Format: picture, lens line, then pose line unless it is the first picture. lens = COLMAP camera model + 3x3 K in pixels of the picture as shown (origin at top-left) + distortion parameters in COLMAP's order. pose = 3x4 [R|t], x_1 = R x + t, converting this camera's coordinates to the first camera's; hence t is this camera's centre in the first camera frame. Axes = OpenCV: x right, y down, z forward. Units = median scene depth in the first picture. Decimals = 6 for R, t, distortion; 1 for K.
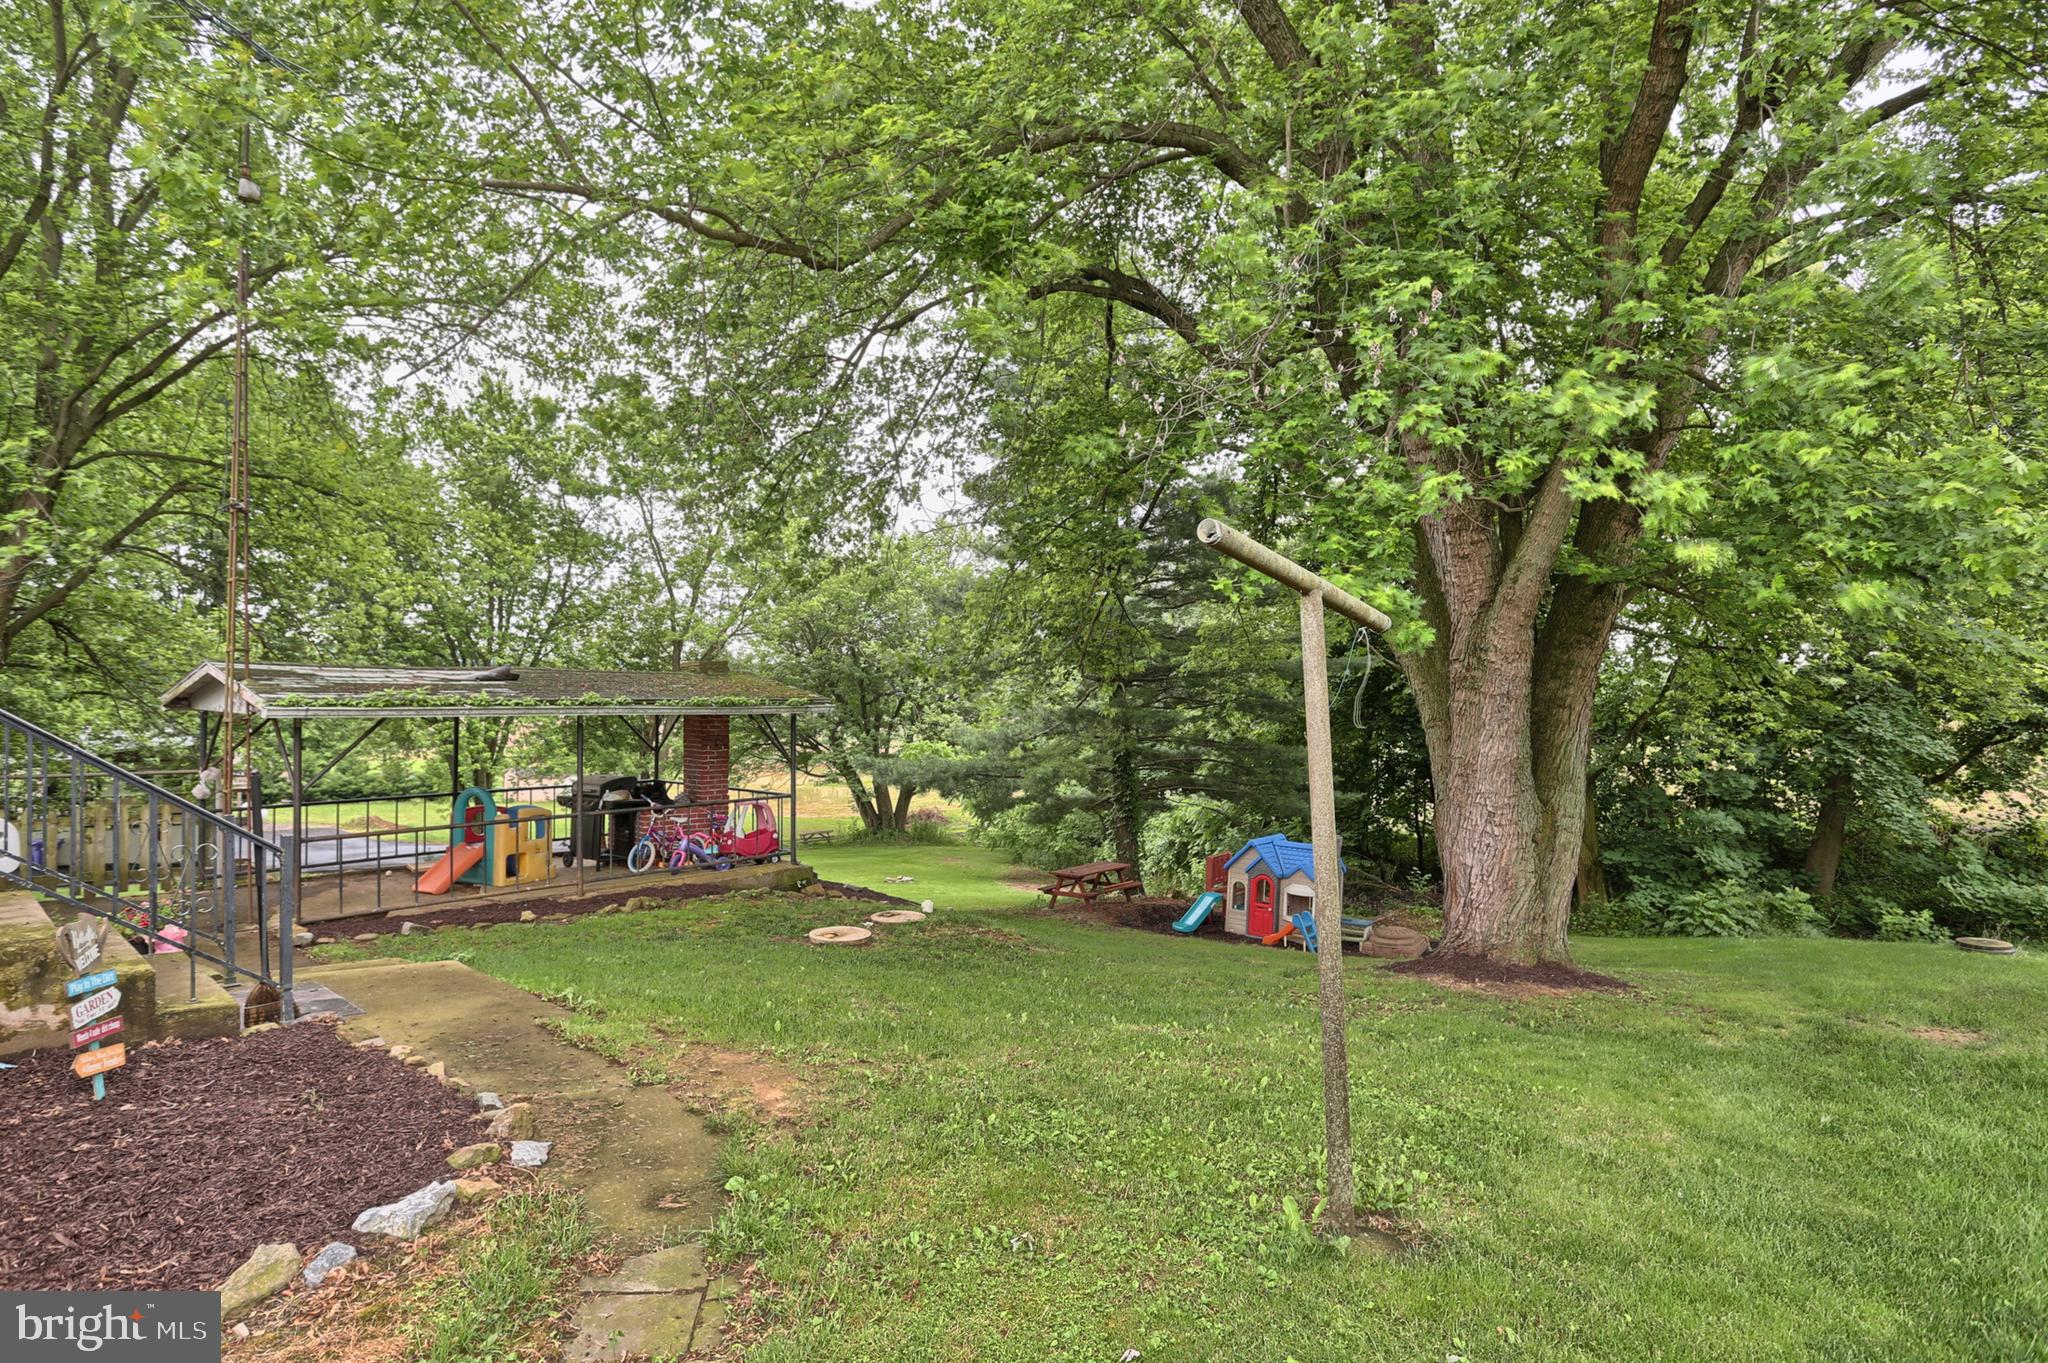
lens RADIAL K [[1079.8, 0, 1024.5], [0, 1079.8, 669.3], [0, 0, 1]] dist [-0.033270, 0.001232]
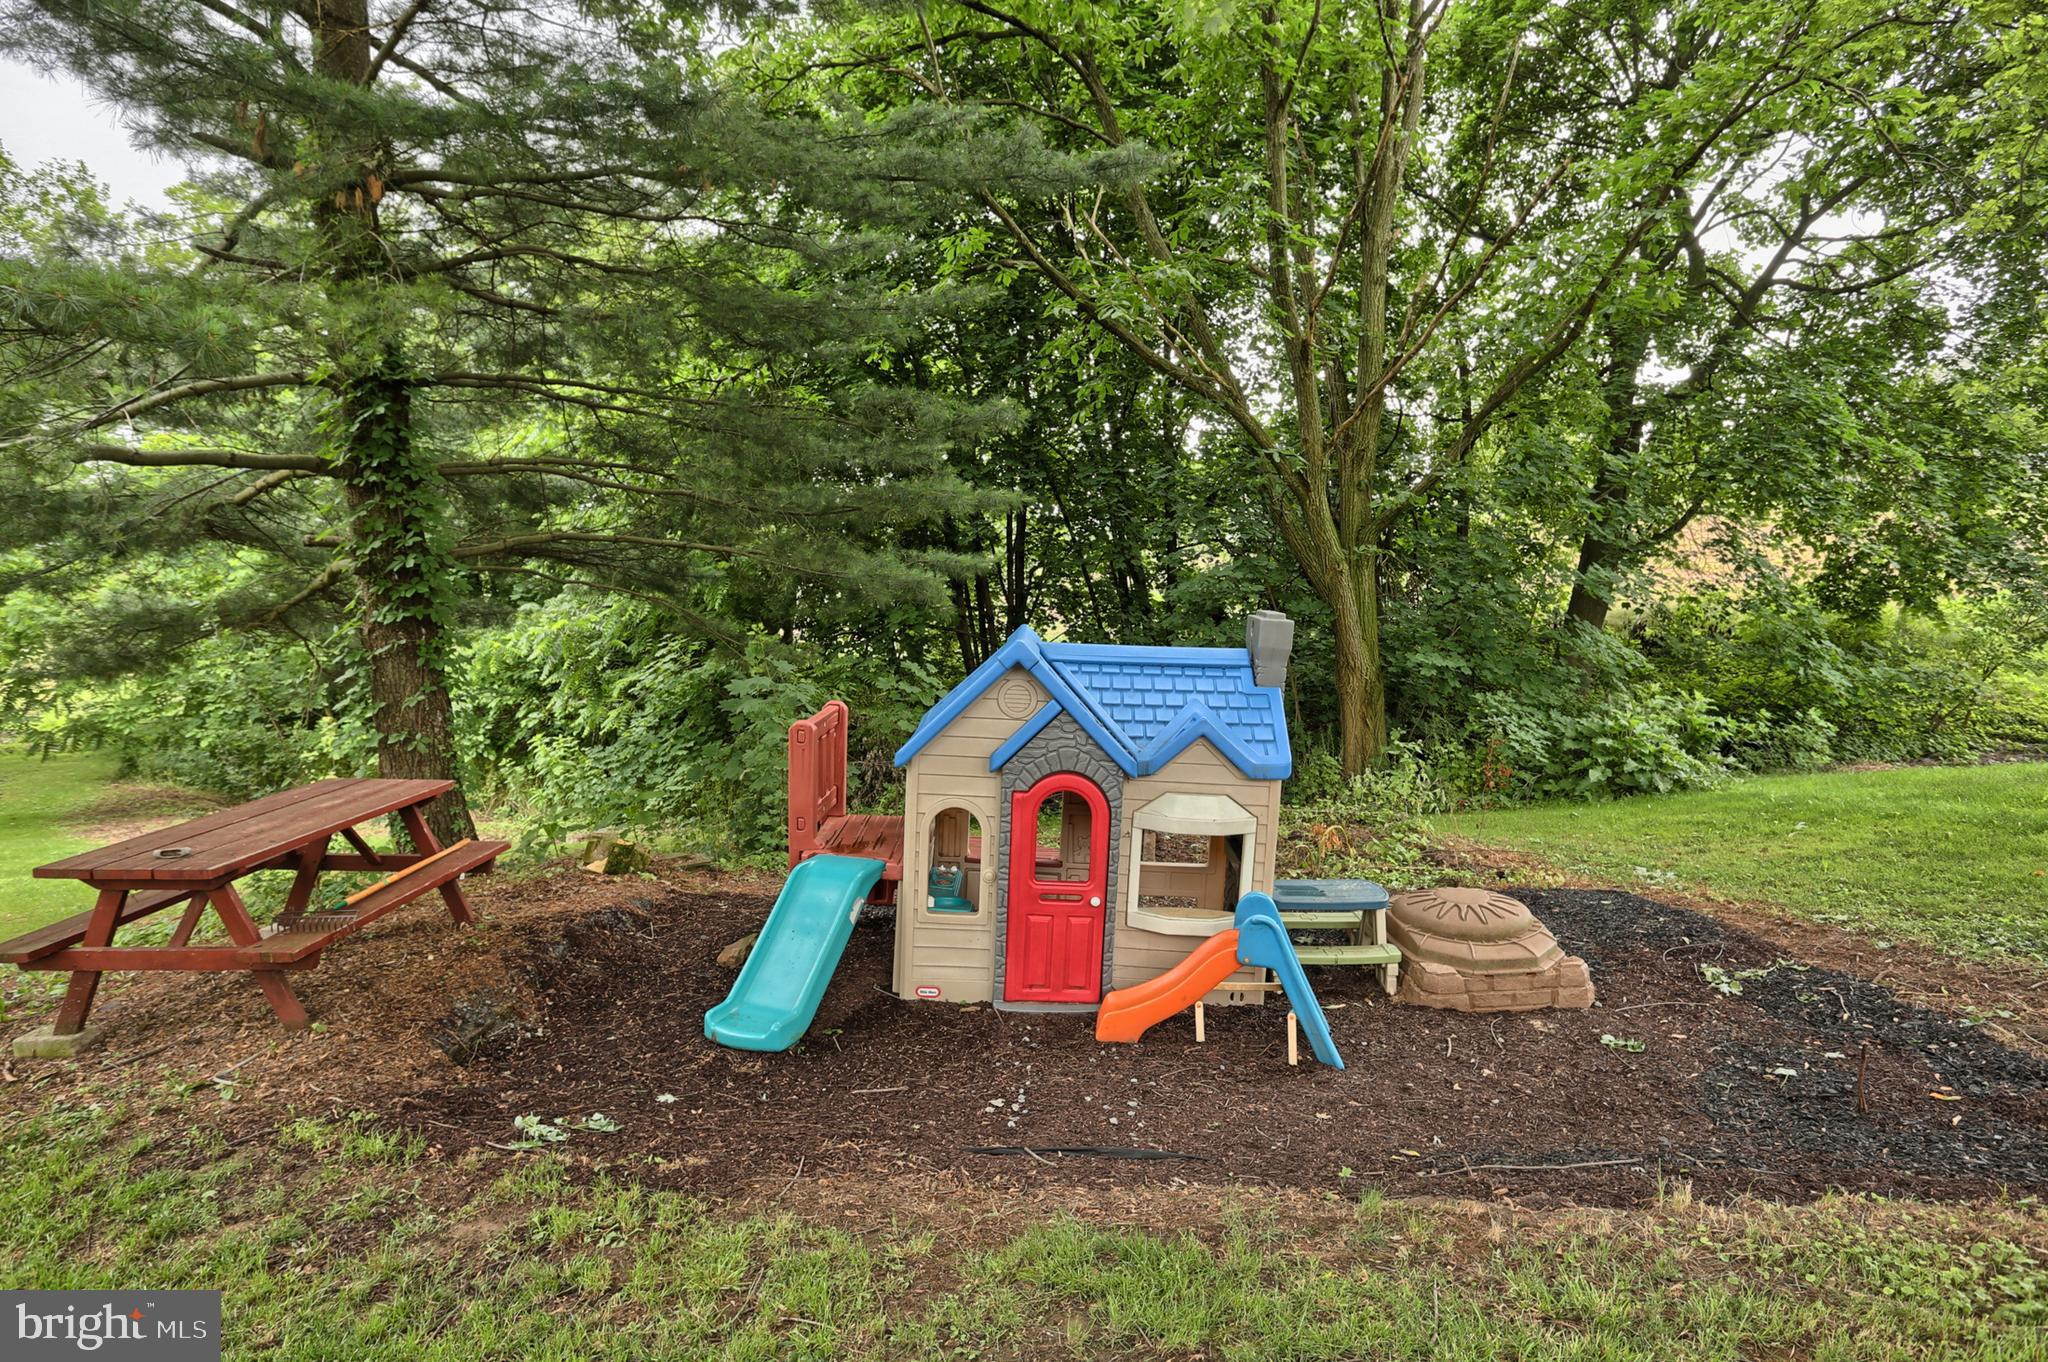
lens RADIAL K [[1151.7, 0, 1024.0], [0, 1151.7, 681.0], [0, 0, 1]] dist [-0.052876, 0.001457]
pose [[0.808295, -0.064524, 0.585231, 0.055568], [-0.017281, 0.990949, 0.133123, 0.131759], [-0.588524, -0.117716, 0.799864, 0.773566]]
